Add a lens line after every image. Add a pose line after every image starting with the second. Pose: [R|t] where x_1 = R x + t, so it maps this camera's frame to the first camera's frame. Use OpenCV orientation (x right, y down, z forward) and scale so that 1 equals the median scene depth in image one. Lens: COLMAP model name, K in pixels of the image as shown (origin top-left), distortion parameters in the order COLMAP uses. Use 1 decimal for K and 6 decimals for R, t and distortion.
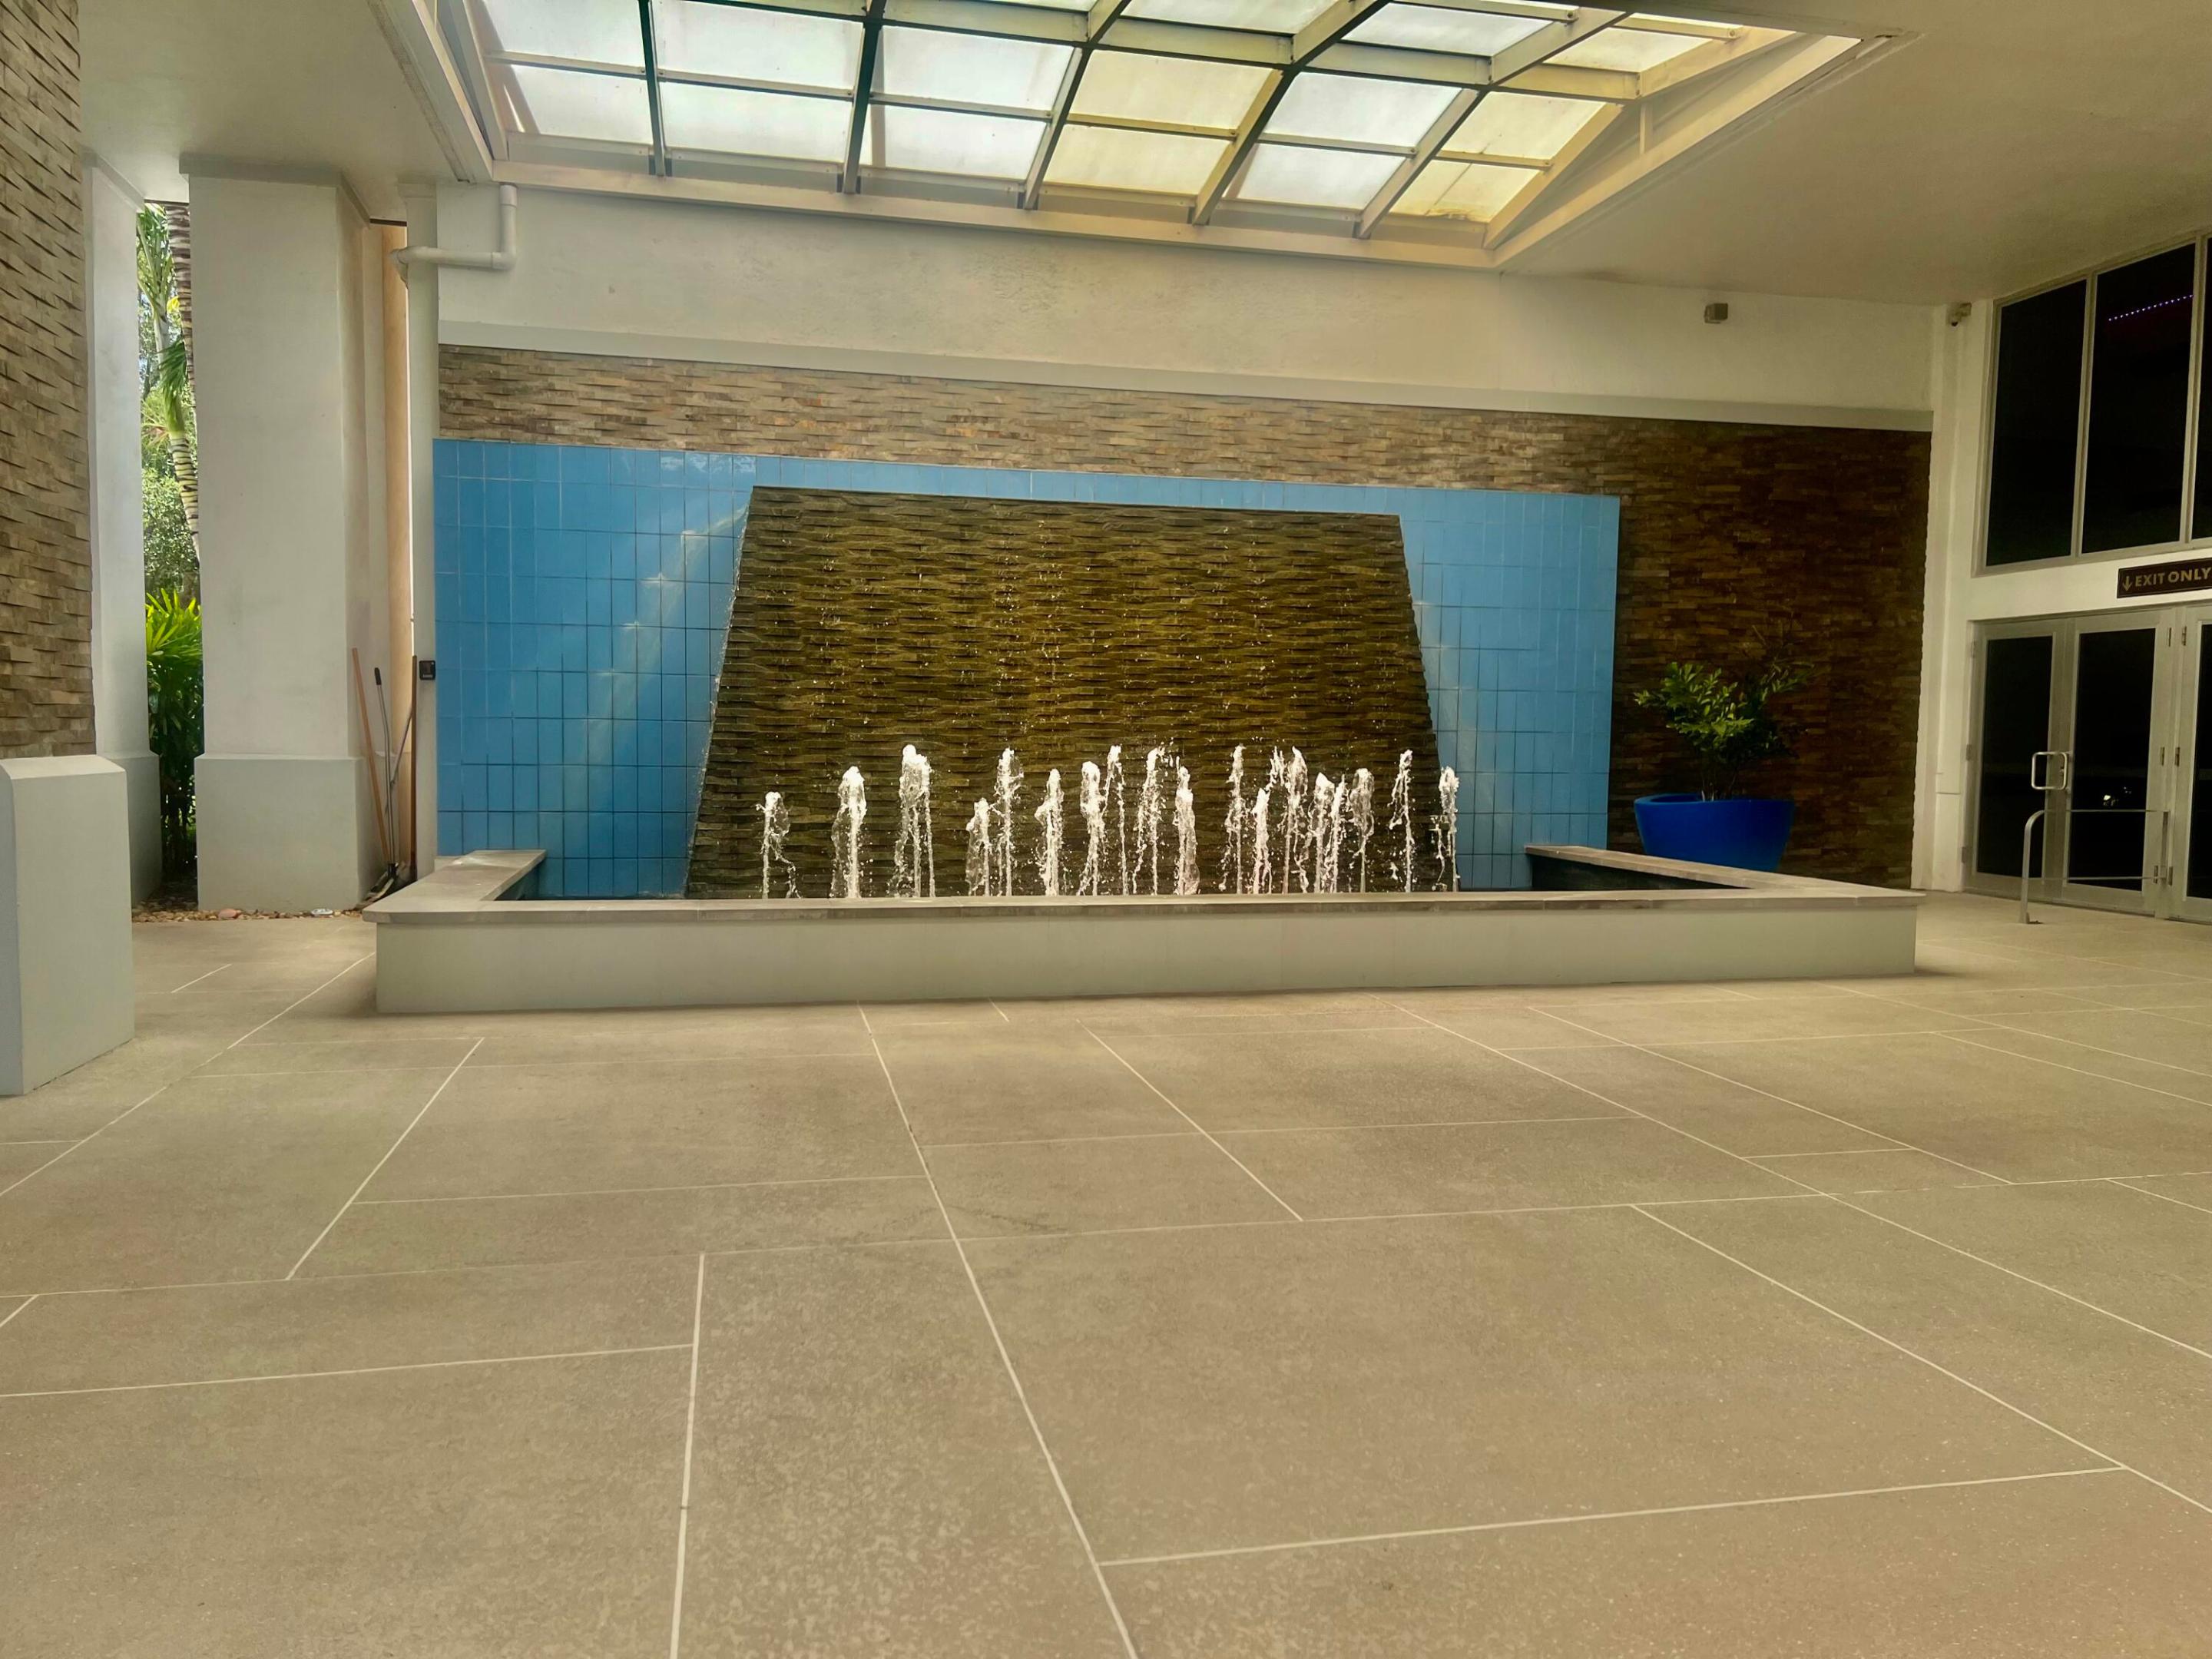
lens RADIAL K [[1680.2, 0, 1094.5], [0, 1680.2, 824.9], [0, 0, 1]] dist [0.034145, -0.004315]
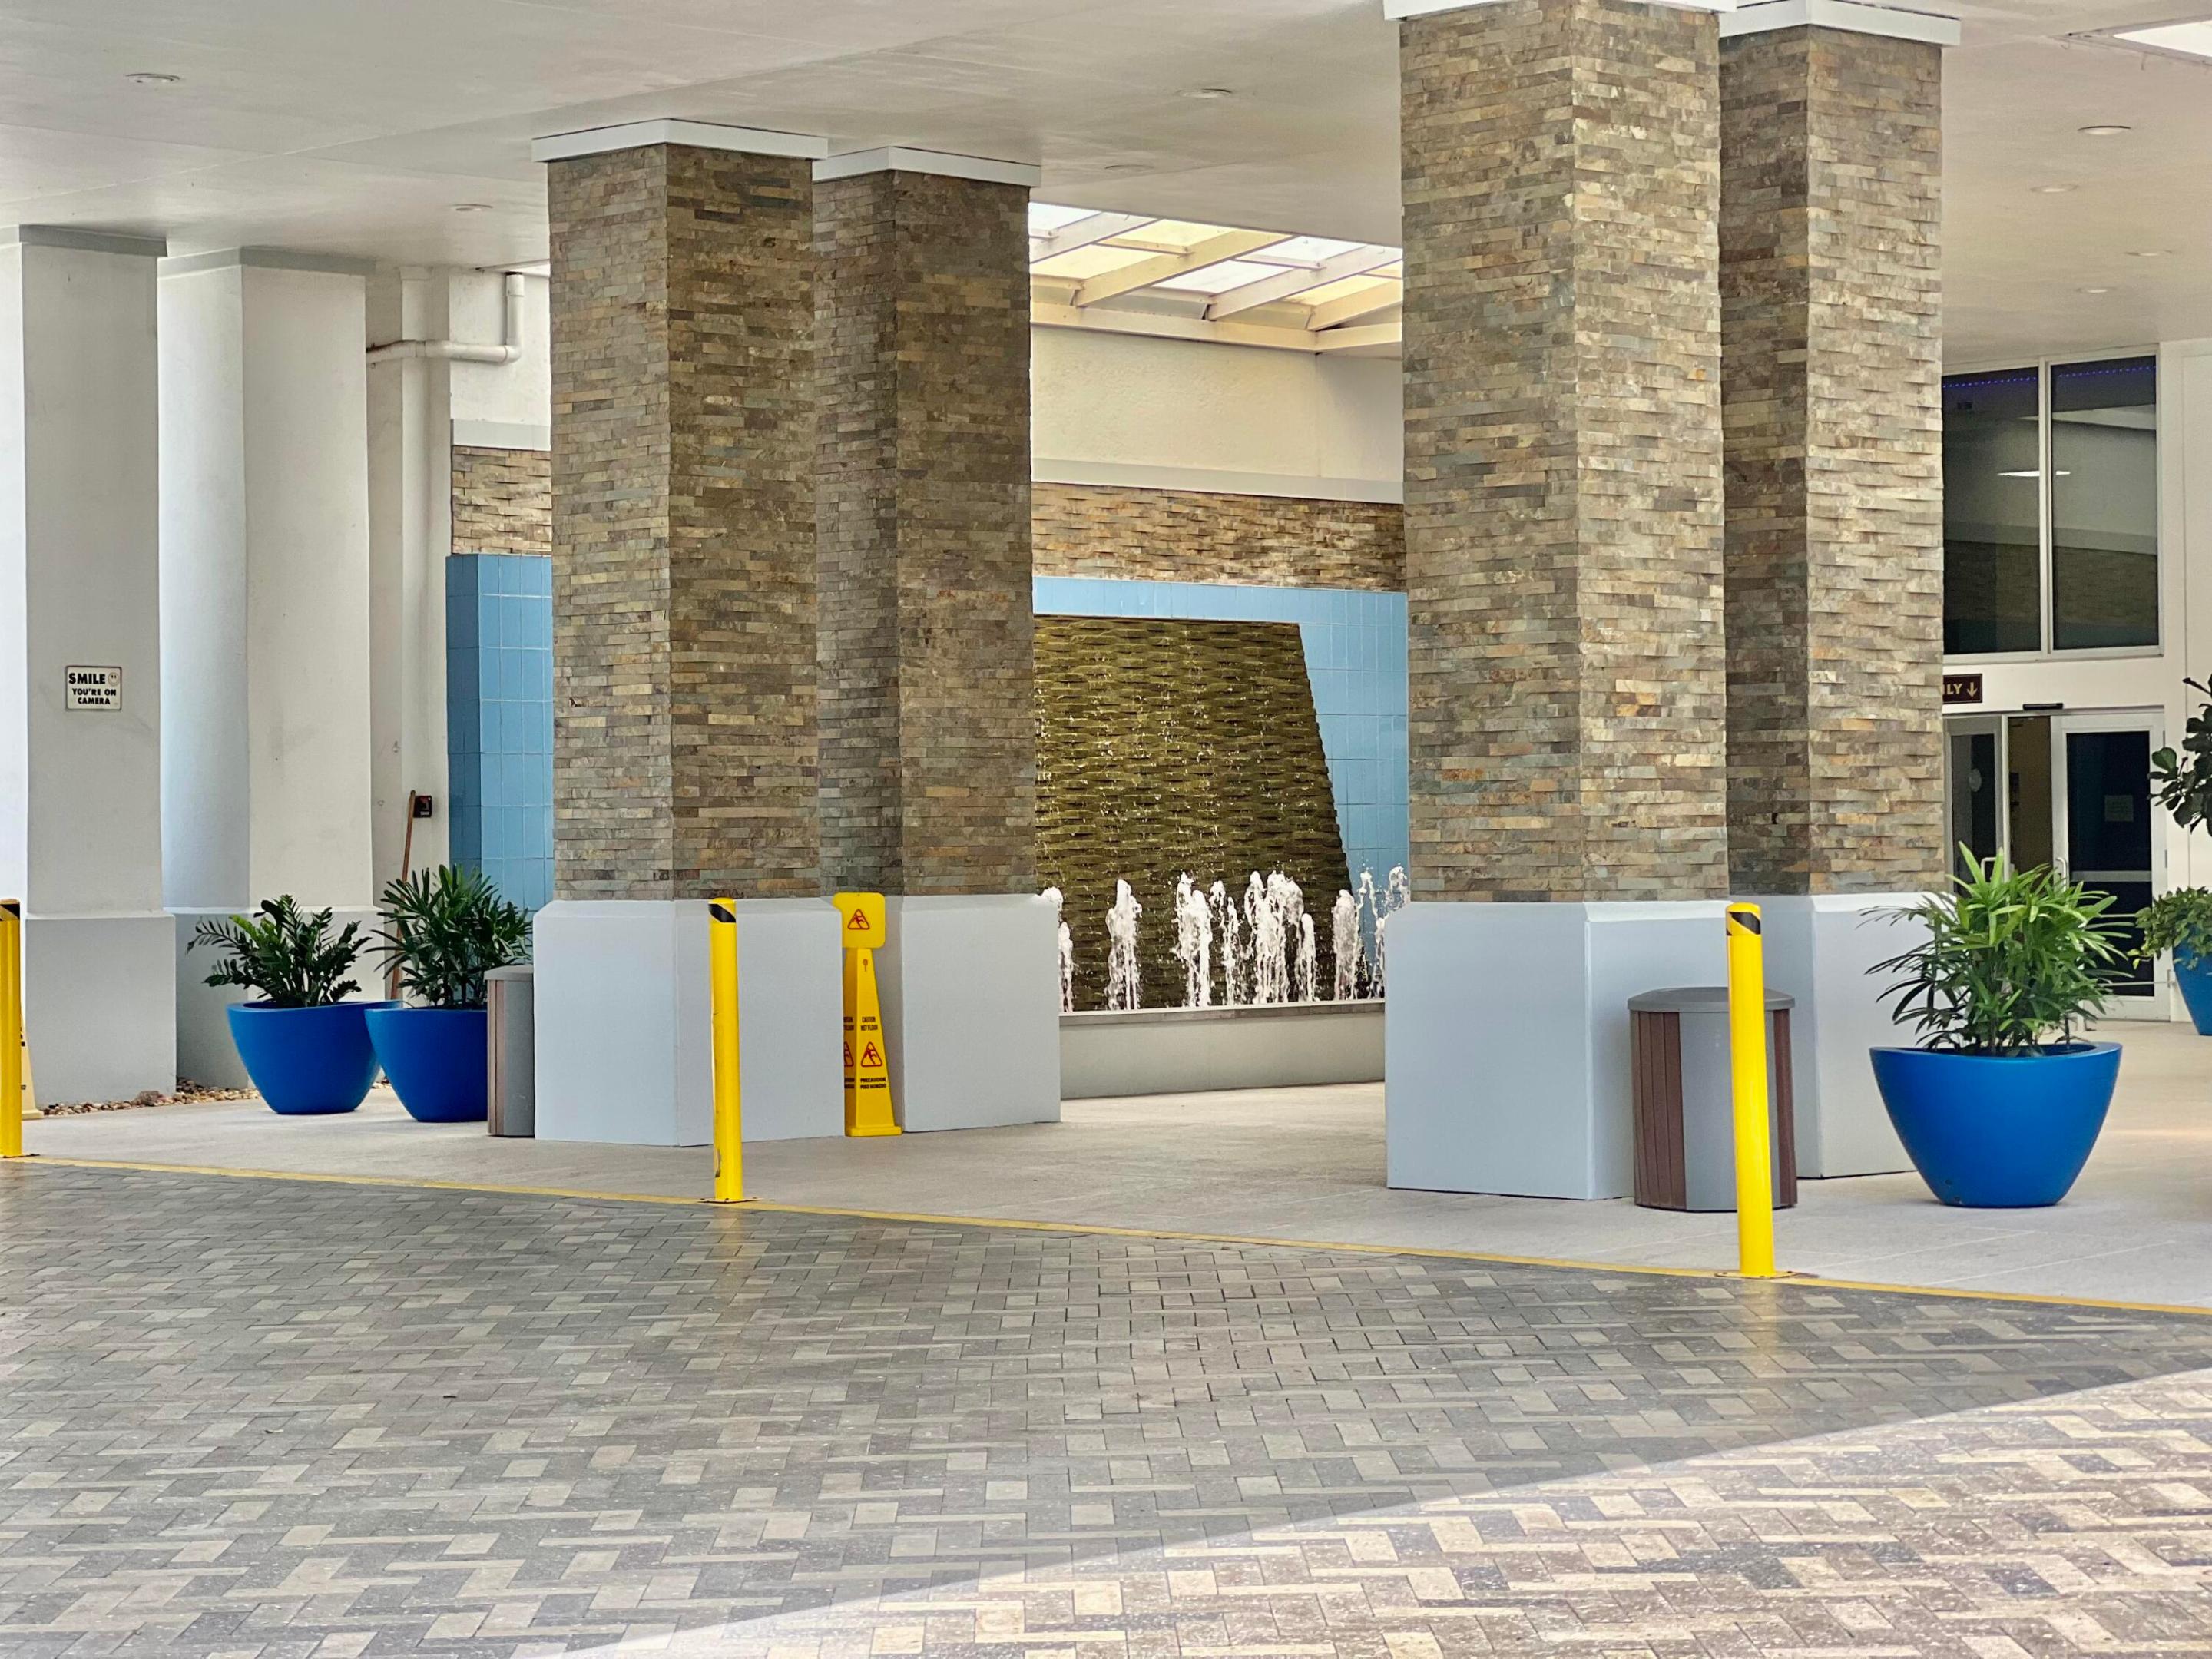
lens RADIAL K [[4850.3, 0, 1102.6], [0, 4850.3, 844.7], [0, 0, 1]] dist [-0.621182, 0.000000]
pose [[0.843422, -0.023367, 0.536743, -1.328396], [0.053153, 0.997781, -0.040085, 0.042593], [-0.534615, 0.062338, 0.842793, -1.186115]]
